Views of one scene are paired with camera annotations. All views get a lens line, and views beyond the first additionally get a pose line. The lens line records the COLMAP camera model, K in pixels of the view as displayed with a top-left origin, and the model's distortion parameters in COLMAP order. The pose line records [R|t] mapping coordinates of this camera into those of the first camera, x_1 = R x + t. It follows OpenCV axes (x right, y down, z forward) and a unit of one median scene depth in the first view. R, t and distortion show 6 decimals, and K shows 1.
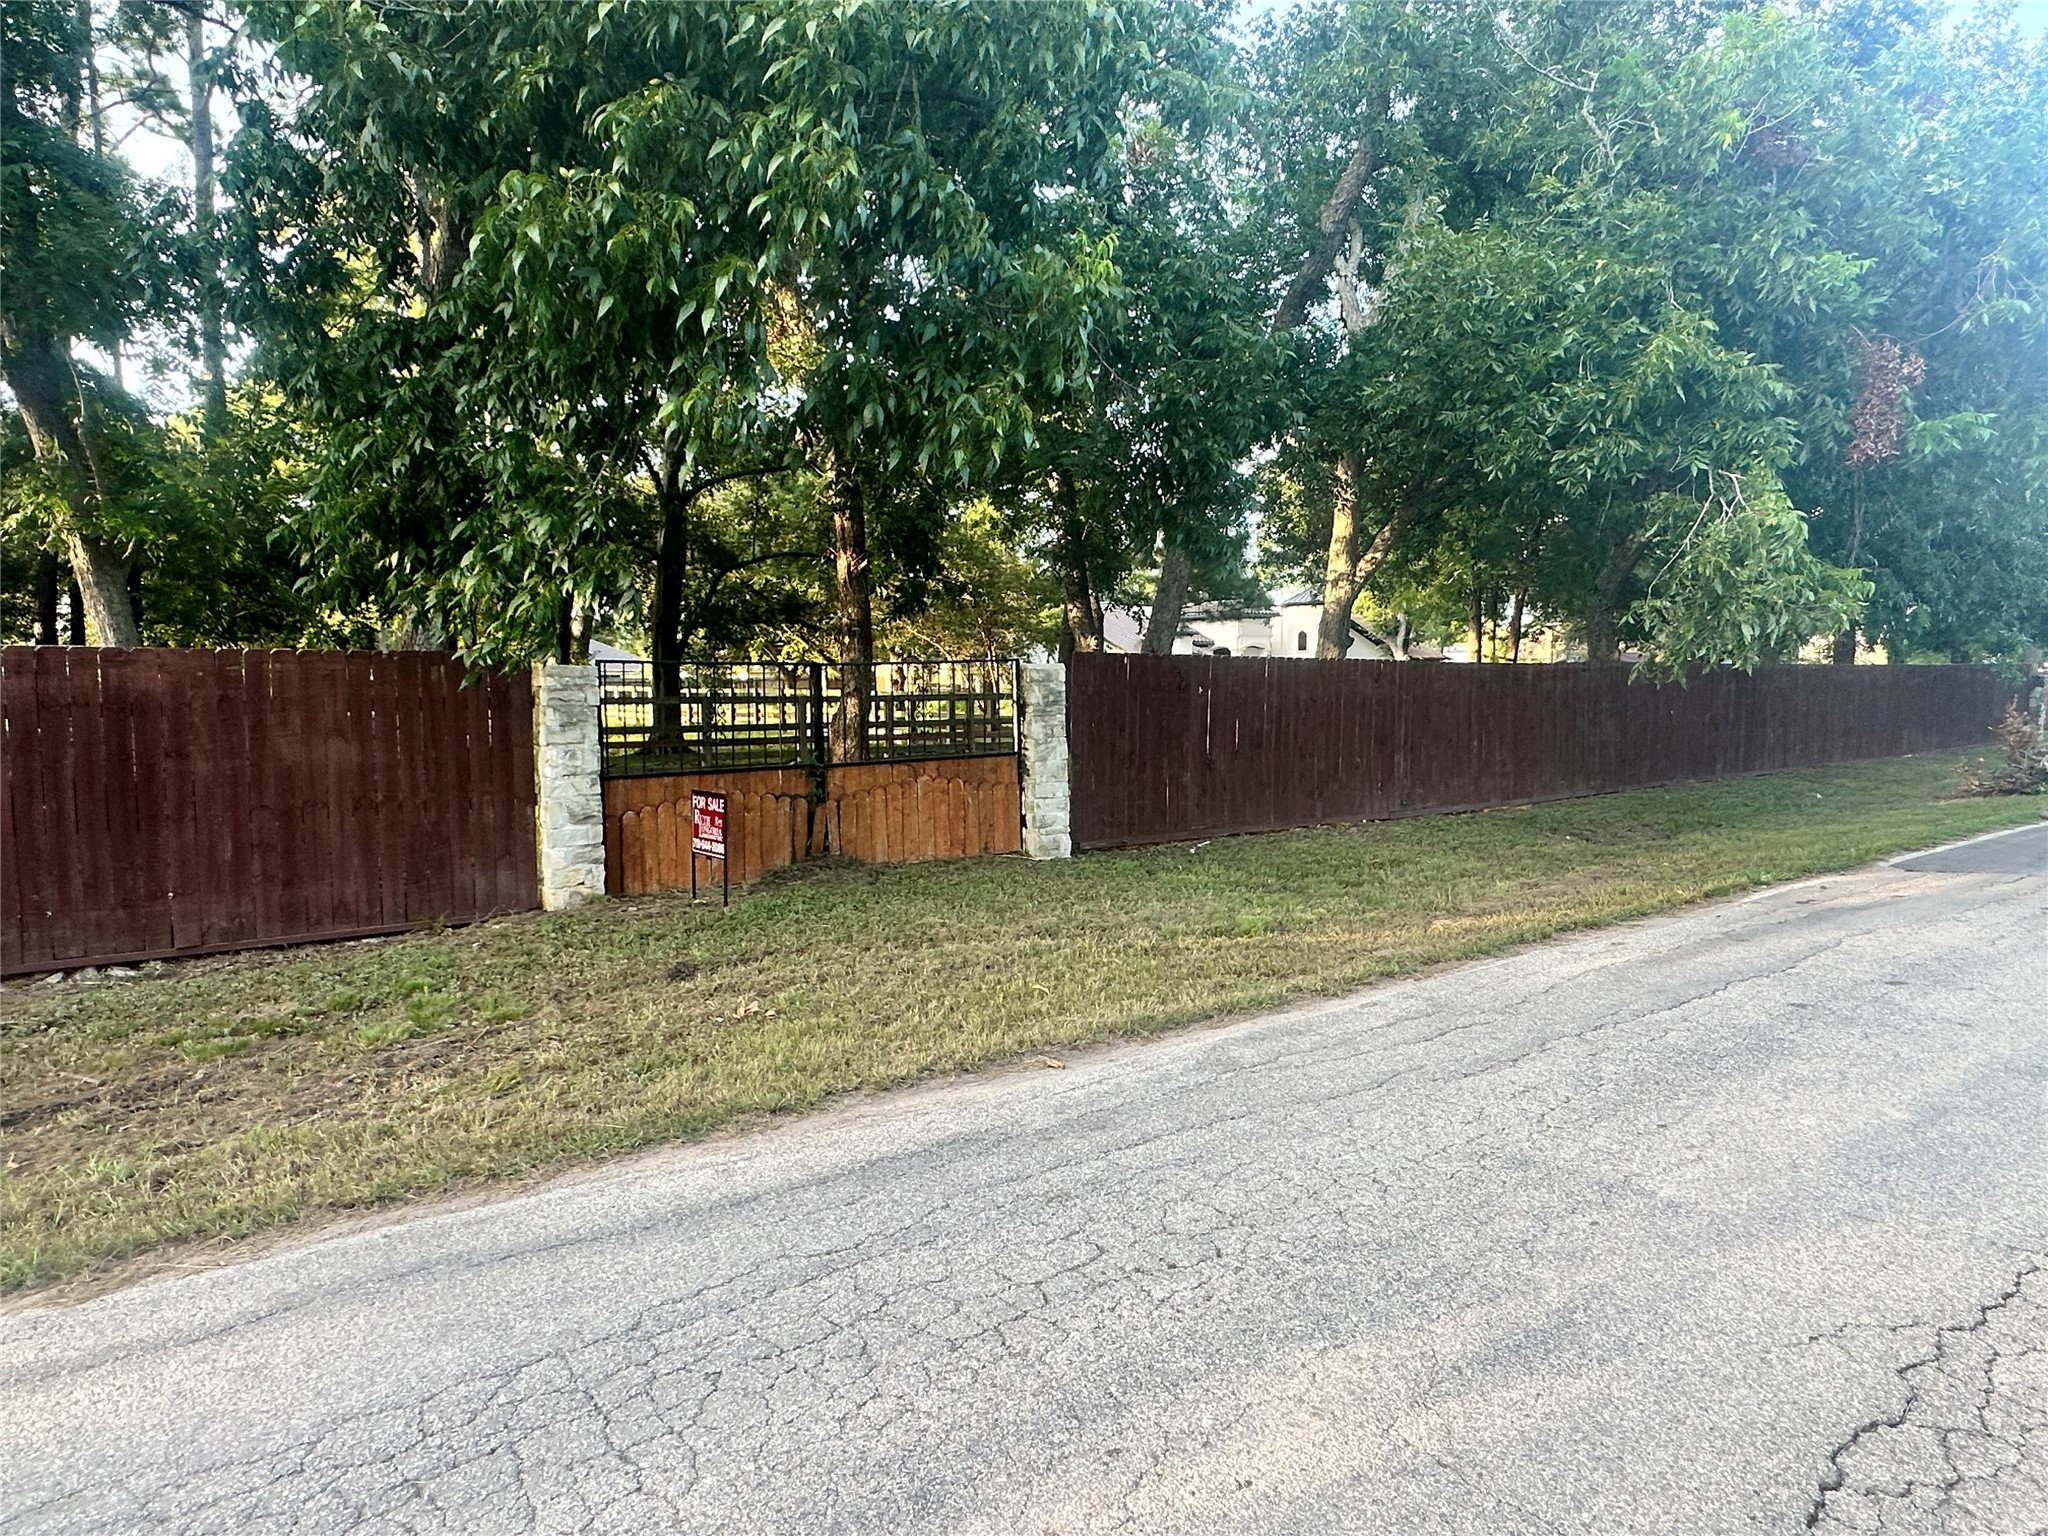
lens RADIAL K [[1248.5, 0, 1024.0], [0, 1248.5, 768.0], [0, 0, 1]] dist [-0.002734, -0.002627]
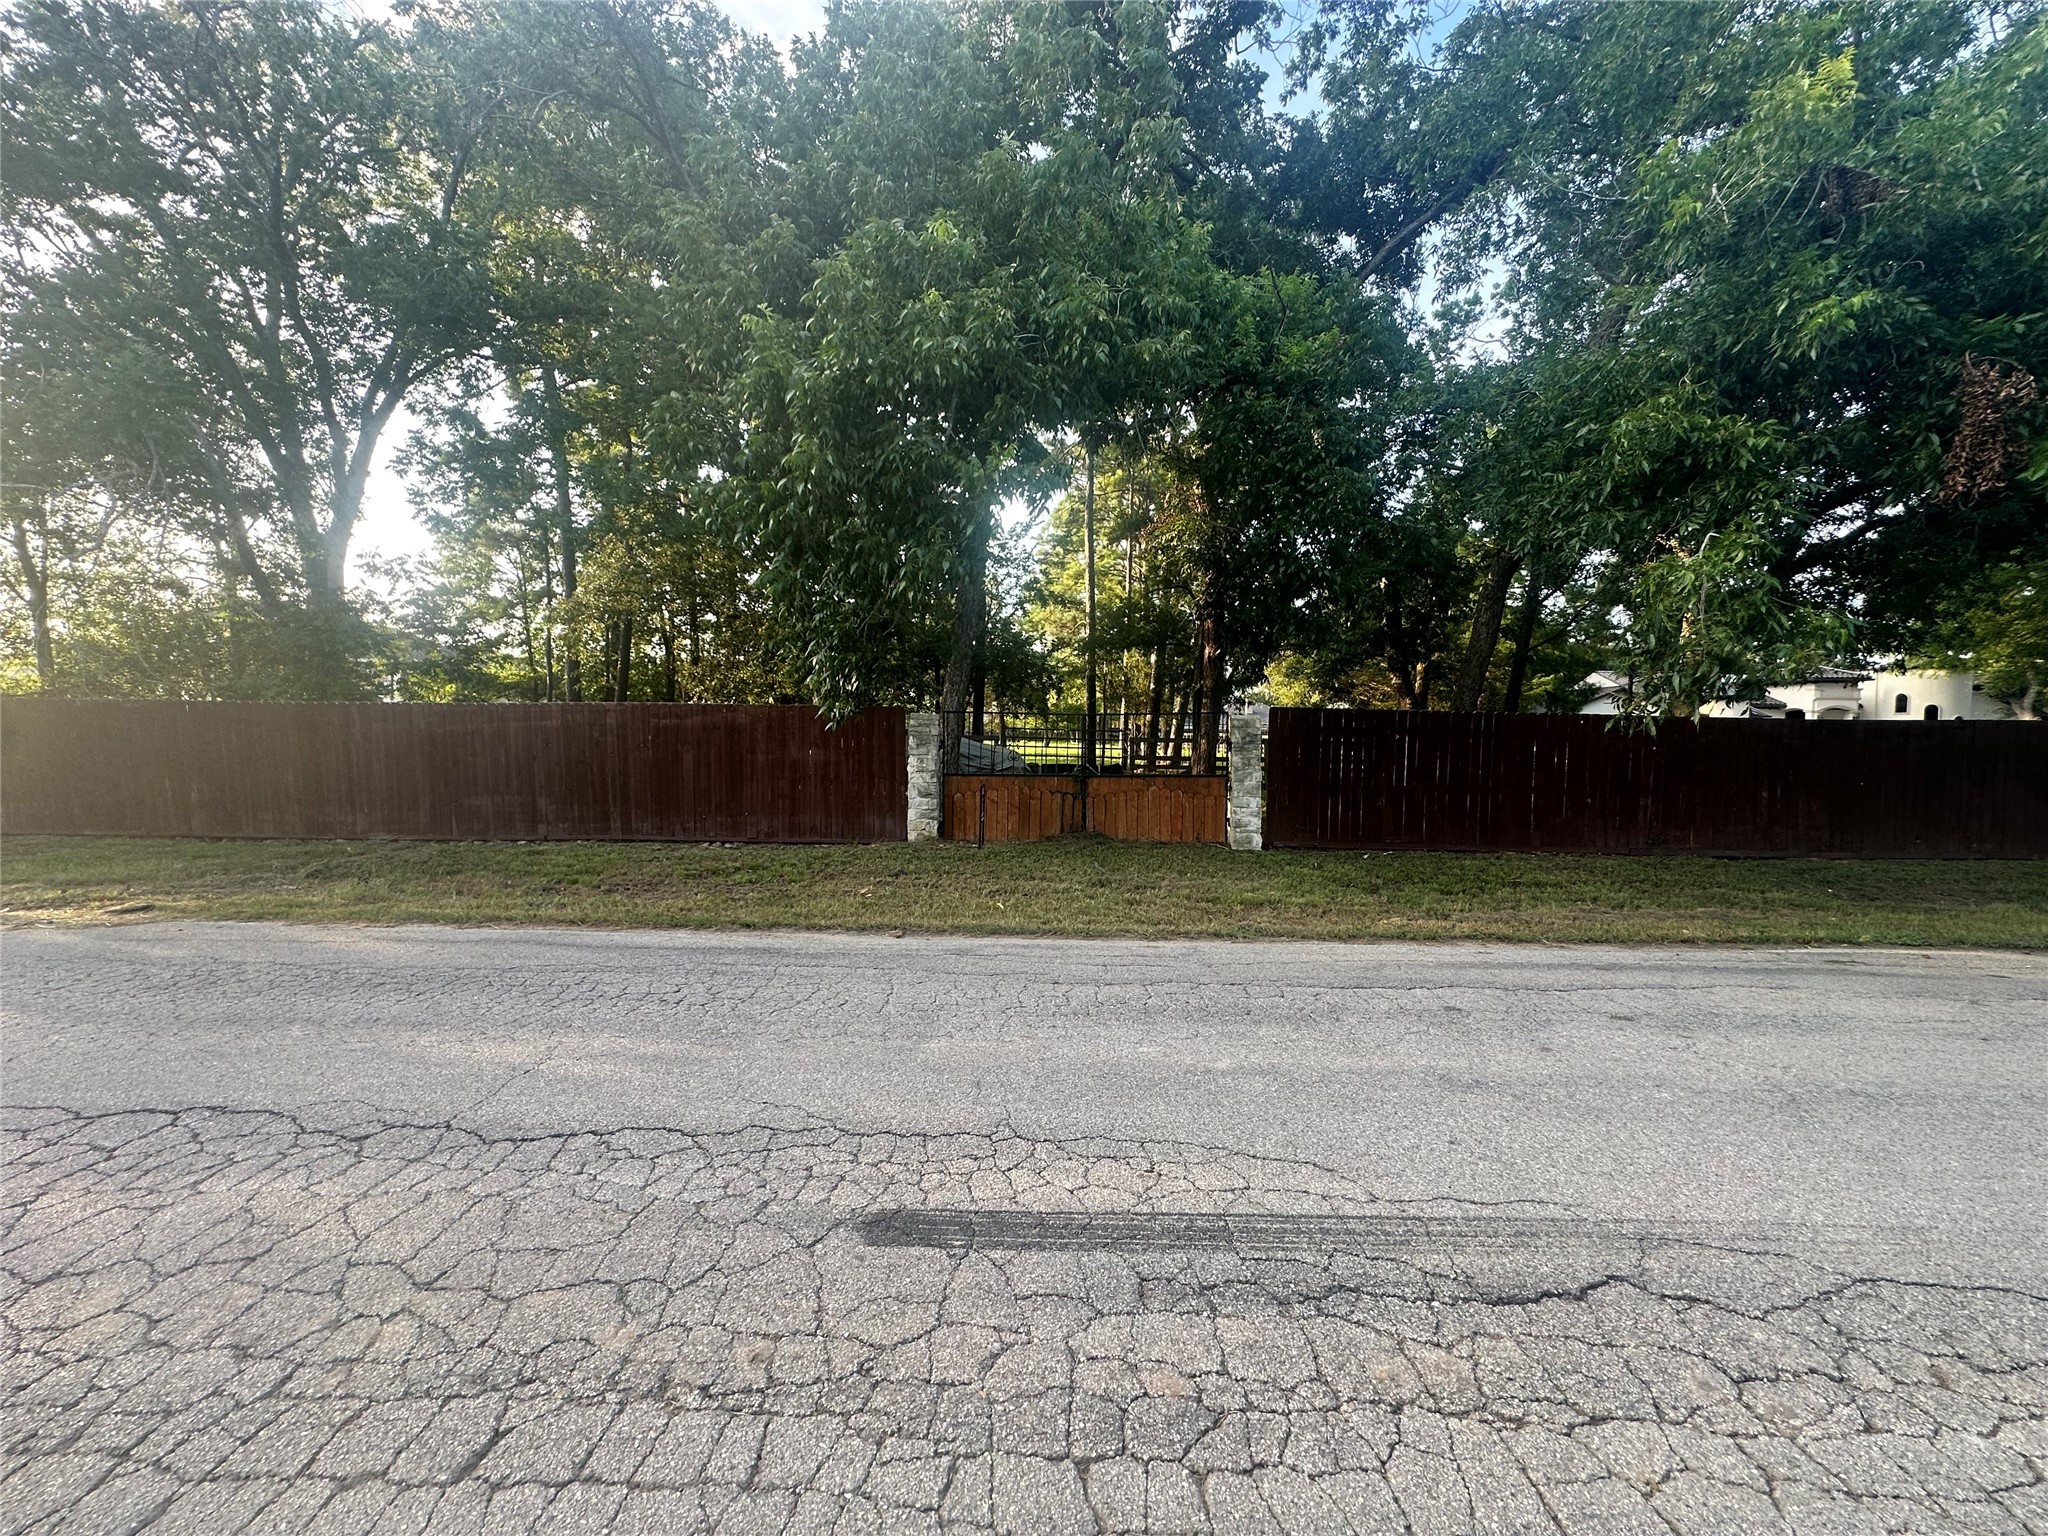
lens RADIAL K [[822.9, 0, 1024.0], [0, 822.9, 768.0], [0, 0, 1]] dist [-0.008759, 0.000075]
pose [[0.789393, 0.043232, -0.612364, 0.527148], [-0.059311, 0.998222, -0.005983, -0.001140], [0.611016, 0.041043, 0.790554, 0.109703]]
